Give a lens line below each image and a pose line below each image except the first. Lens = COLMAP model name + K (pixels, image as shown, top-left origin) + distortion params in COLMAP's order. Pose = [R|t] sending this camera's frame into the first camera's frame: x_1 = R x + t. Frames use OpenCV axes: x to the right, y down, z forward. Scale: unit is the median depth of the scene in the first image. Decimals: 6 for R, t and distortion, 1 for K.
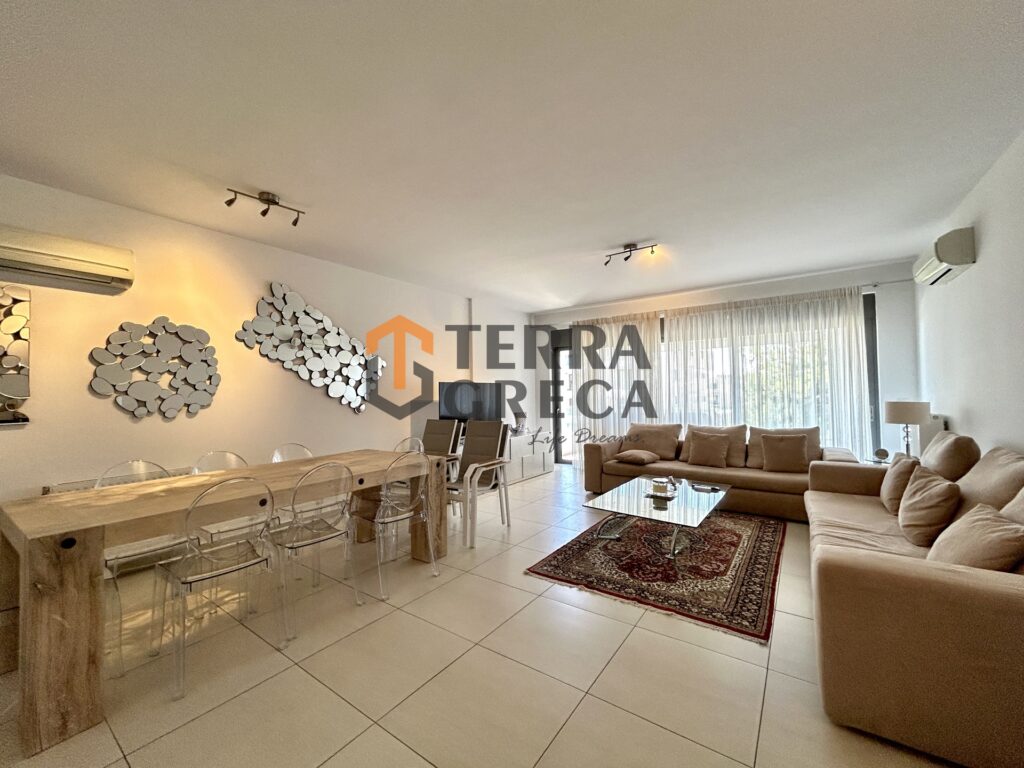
lens RADIAL K [[413.7, 0, 507.0], [0, 413.7, 384.5], [0, 0, 1]] dist [-0.001875, 0.001845]
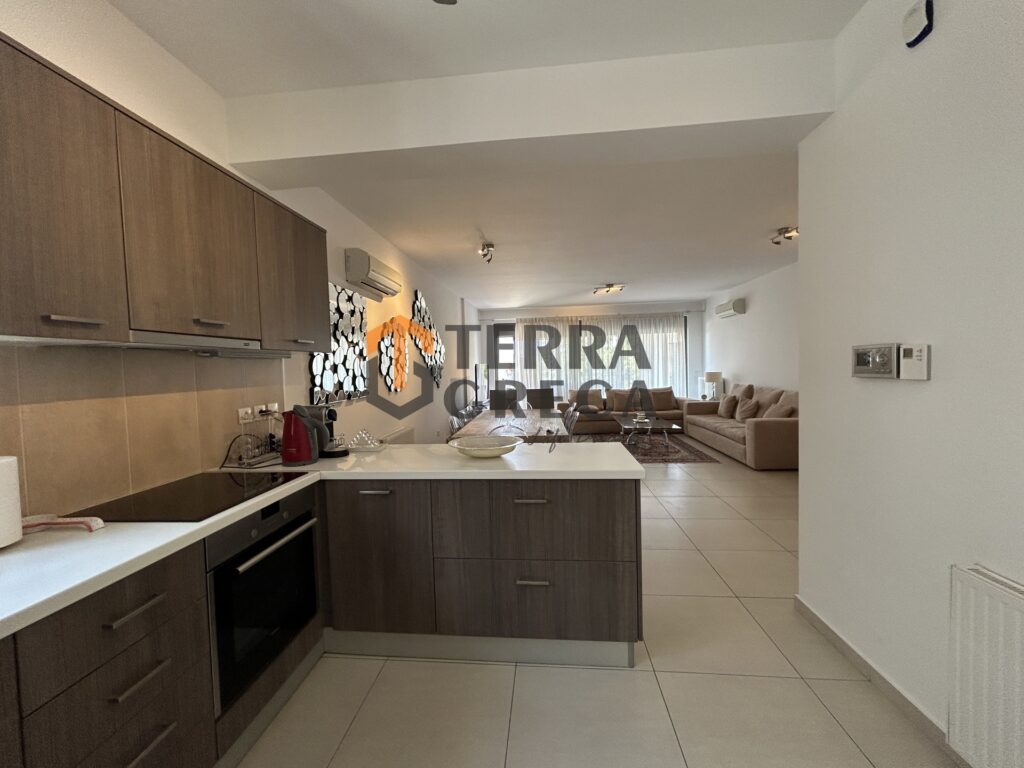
lens RADIAL K [[413.7, 0, 510.0], [0, 413.7, 382.0], [0, 0, 1]] dist [-0.001875, 0.001845]
pose [[0.864230, -0.029008, 0.502259, -1.130630], [0.005723, 0.998839, 0.047840, -0.016503], [-0.503064, -0.038470, 0.863393, -0.360999]]
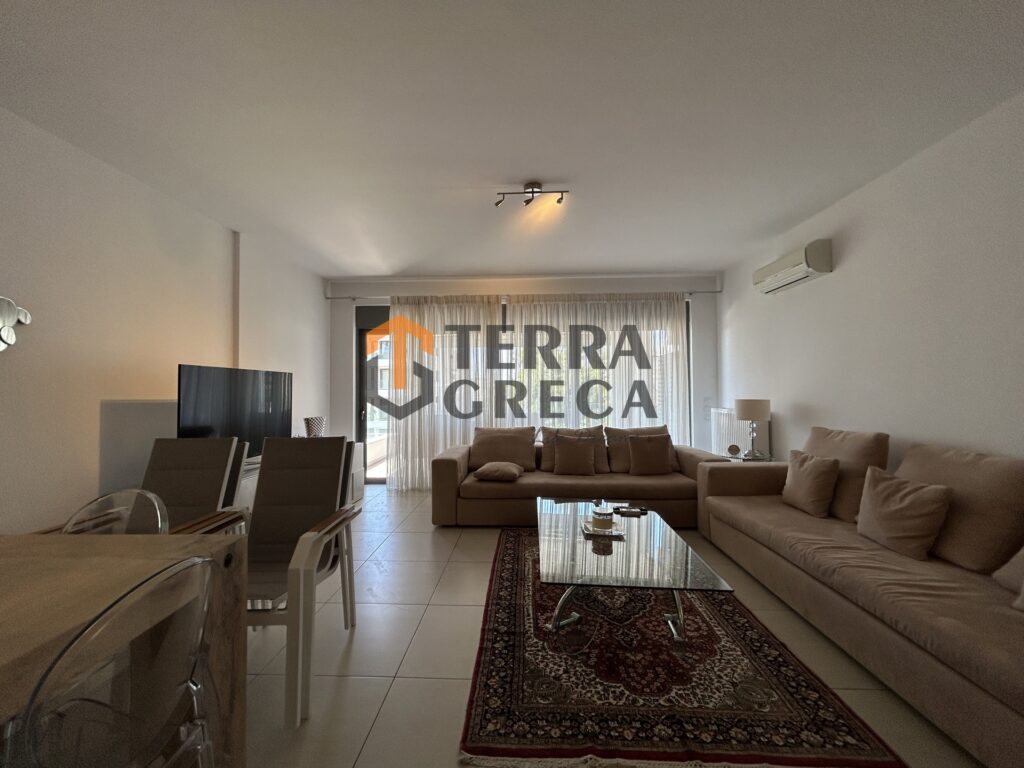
lens RADIAL K [[413.7, 0, 511.5], [0, 413.7, 385.2], [0, 0, 1]] dist [-0.001875, 0.001845]
pose [[0.833867, 0.016348, 0.551723, -0.152639], [-0.016814, 0.999850, -0.004214, 0.022000], [-0.551709, -0.005763, 0.834017, 0.495813]]
